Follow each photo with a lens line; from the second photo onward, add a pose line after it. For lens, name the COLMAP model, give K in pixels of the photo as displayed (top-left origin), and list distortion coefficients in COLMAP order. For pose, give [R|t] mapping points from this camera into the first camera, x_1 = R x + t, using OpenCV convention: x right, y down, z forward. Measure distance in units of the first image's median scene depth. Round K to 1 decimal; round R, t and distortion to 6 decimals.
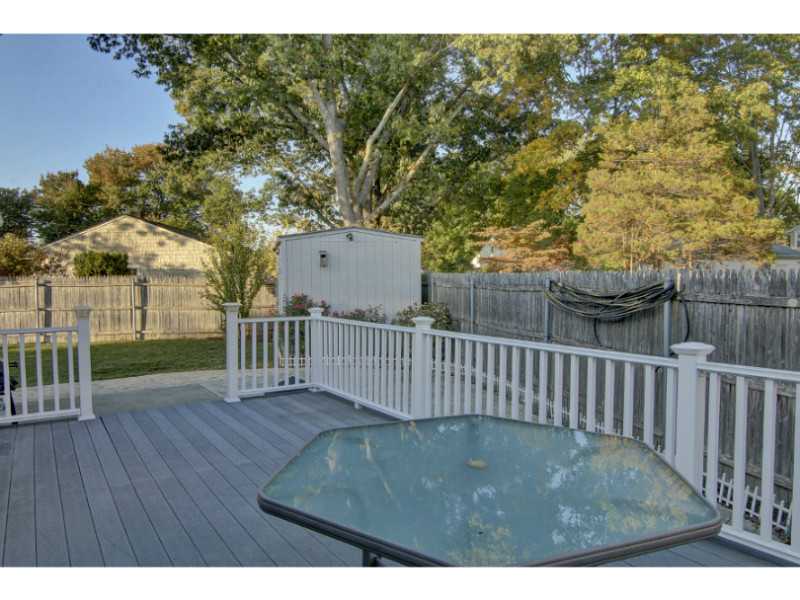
lens RADIAL K [[564.5, 0, 397.8], [0, 564.5, 303.5], [0, 0, 1]] dist [-0.001799, 0.001995]
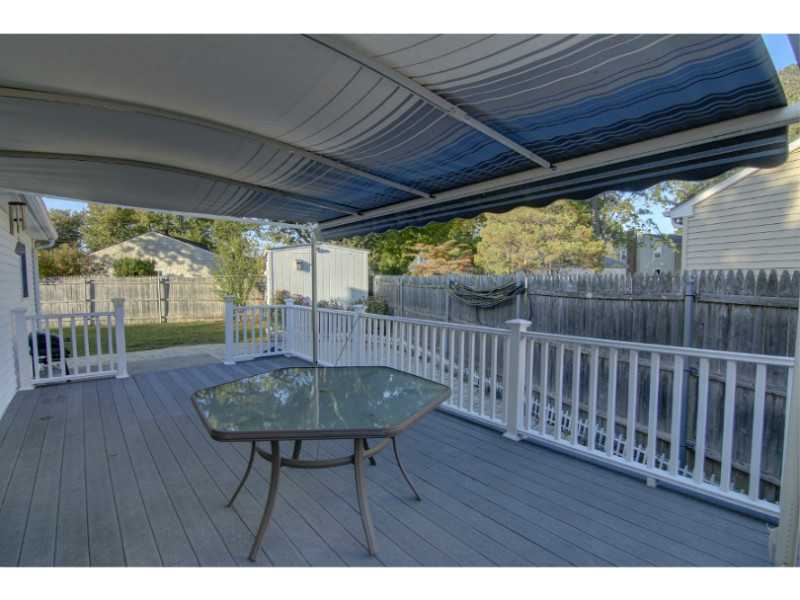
lens RADIAL K [[402.1, 0, 396.7], [0, 402.1, 300.0], [0, 0, 1]] dist [-0.004087, -0.005747]
pose [[0.995719, 0.000137, 0.092430, 0.014905], [-0.000818, 0.999973, 0.007337, 0.001031], [-0.092426, -0.007381, 0.995692, -0.022770]]
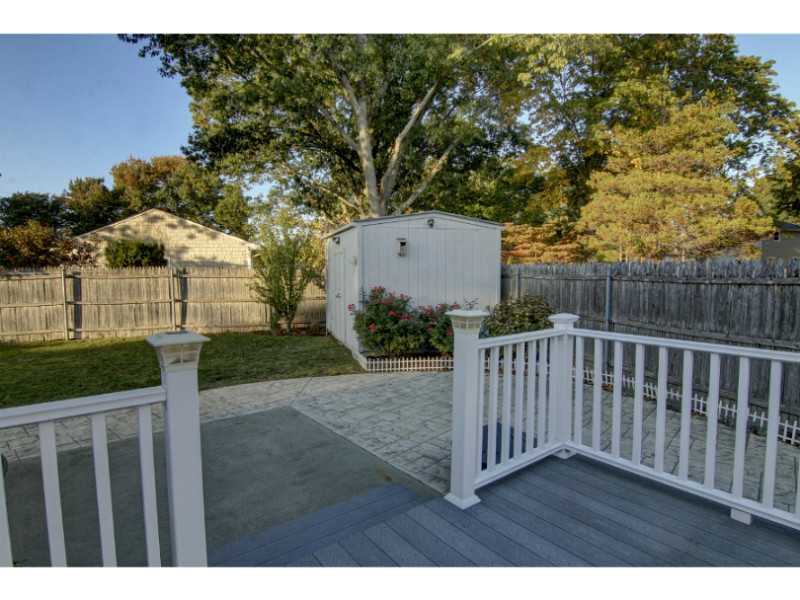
lens RADIAL K [[438.6, 0, 401.1], [0, 438.6, 305.3], [0, 0, 1]] dist [-0.008025, -0.000525]
pose [[0.996588, -0.004342, 0.082424, -0.158124], [0.001835, 0.999534, 0.030463, -0.006611], [-0.082518, -0.030208, 0.996132, 0.255629]]
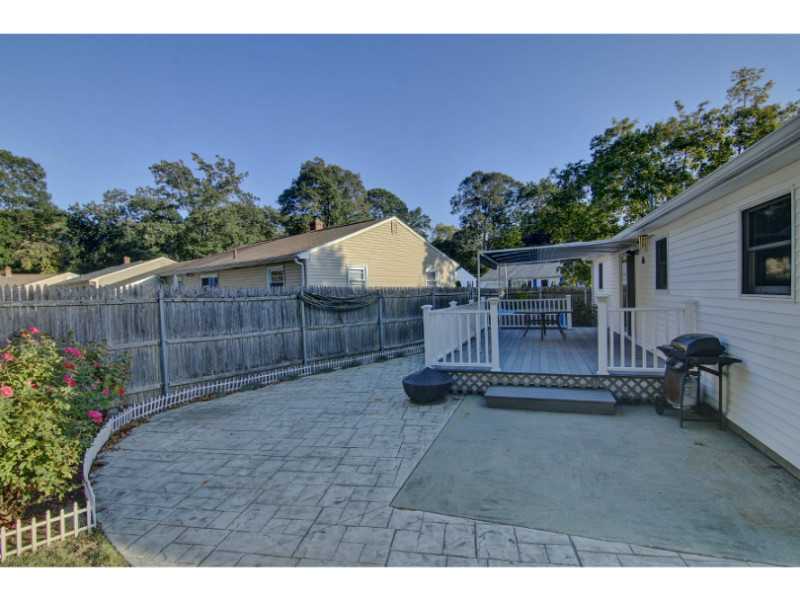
lens RADIAL K [[402.1, 0, 398.7], [0, 402.1, 302.6], [0, 0, 1]] dist [-0.004087, -0.005747]
pose [[-0.614423, 0.015671, 0.788821, -0.775369], [0.071994, 0.996745, 0.036275, -0.031086], [-0.785685, 0.079079, -0.613552, 1.595135]]
